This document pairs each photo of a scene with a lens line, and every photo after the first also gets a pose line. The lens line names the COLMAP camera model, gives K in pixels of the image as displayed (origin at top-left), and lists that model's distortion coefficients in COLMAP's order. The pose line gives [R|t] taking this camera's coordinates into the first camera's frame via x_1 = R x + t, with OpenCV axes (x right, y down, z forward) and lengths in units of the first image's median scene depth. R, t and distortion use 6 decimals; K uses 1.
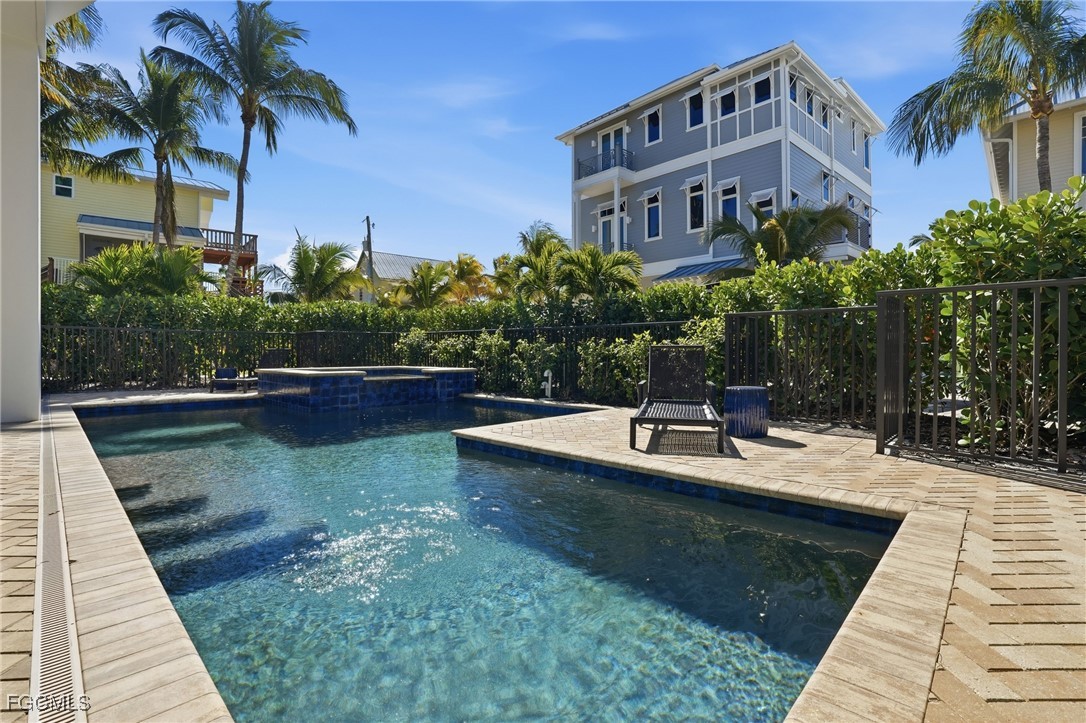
lens RADIAL K [[491.7, 0, 543.0], [0, 491.7, 361.5], [0, 0, 1]] dist [-0.073967, 0.023081]
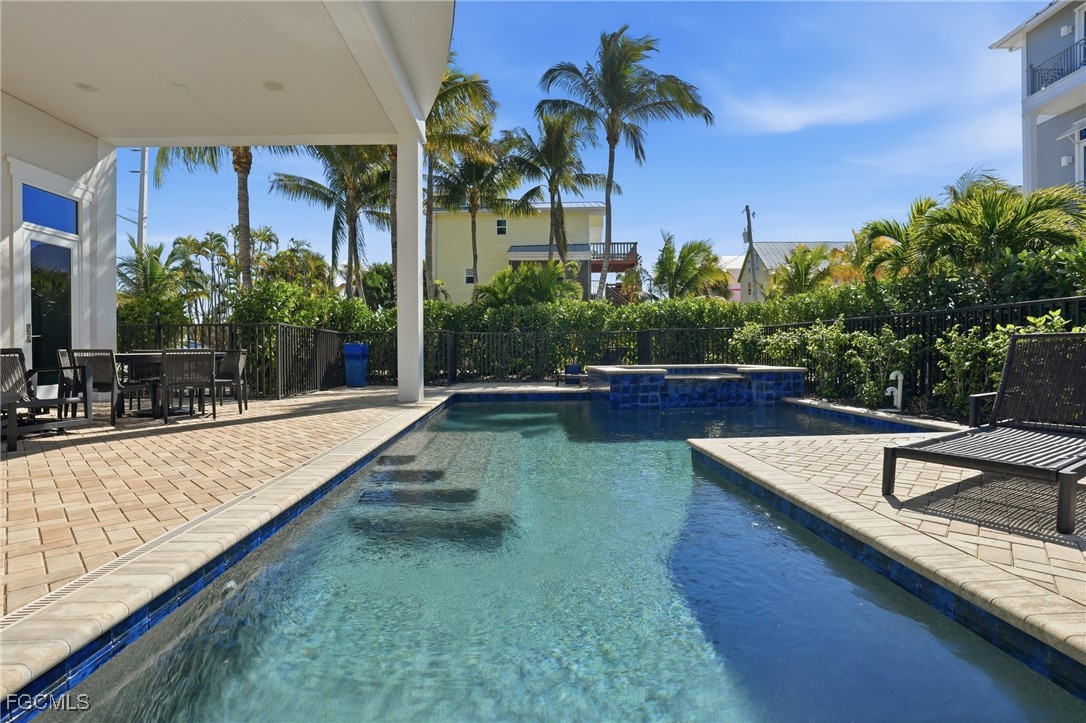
lens RADIAL K [[508.3, 0, 545.4], [0, 508.3, 360.0], [0, 0, 1]] dist [-0.075148, 0.026074]
pose [[0.723539, 0.002449, -0.690279, 0.096433], [-0.000700, 0.999996, 0.002813, -0.000908], [0.690283, -0.001552, 0.723538, 0.067607]]
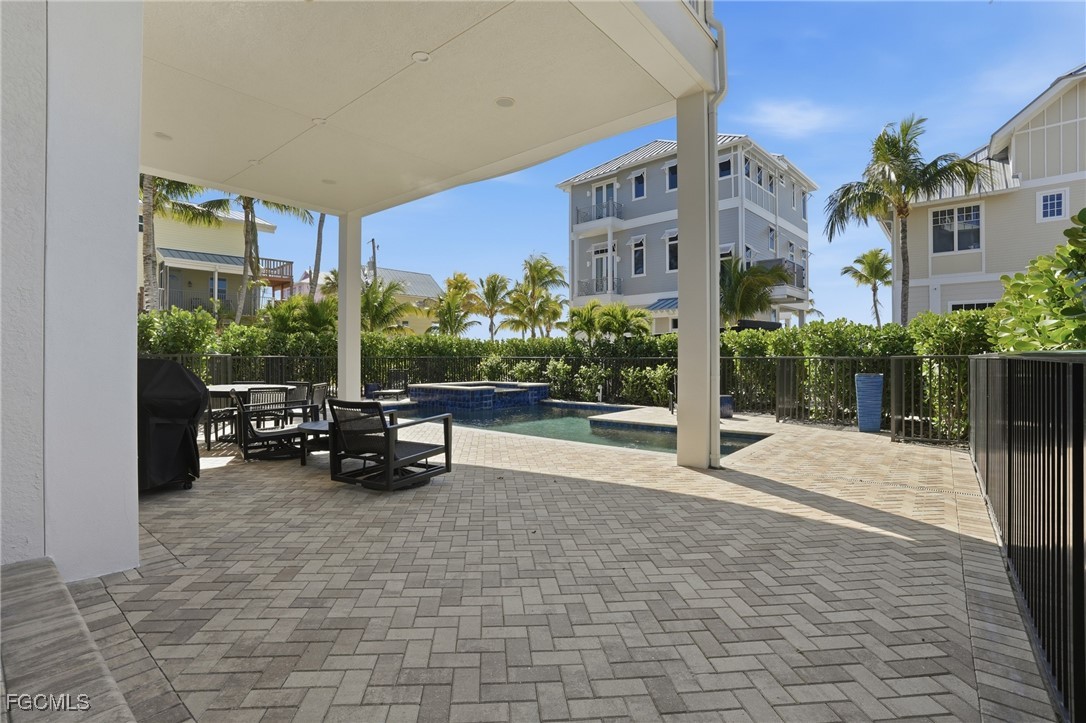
lens RADIAL K [[491.7, 0, 543.0], [0, 491.7, 361.5], [0, 0, 1]] dist [-0.073967, 0.023081]
pose [[0.997125, 0.000252, 0.075770, -0.208931], [0.000626, 0.999933, -0.011561, -0.028539], [-0.075768, 0.011575, 0.997058, -0.423053]]
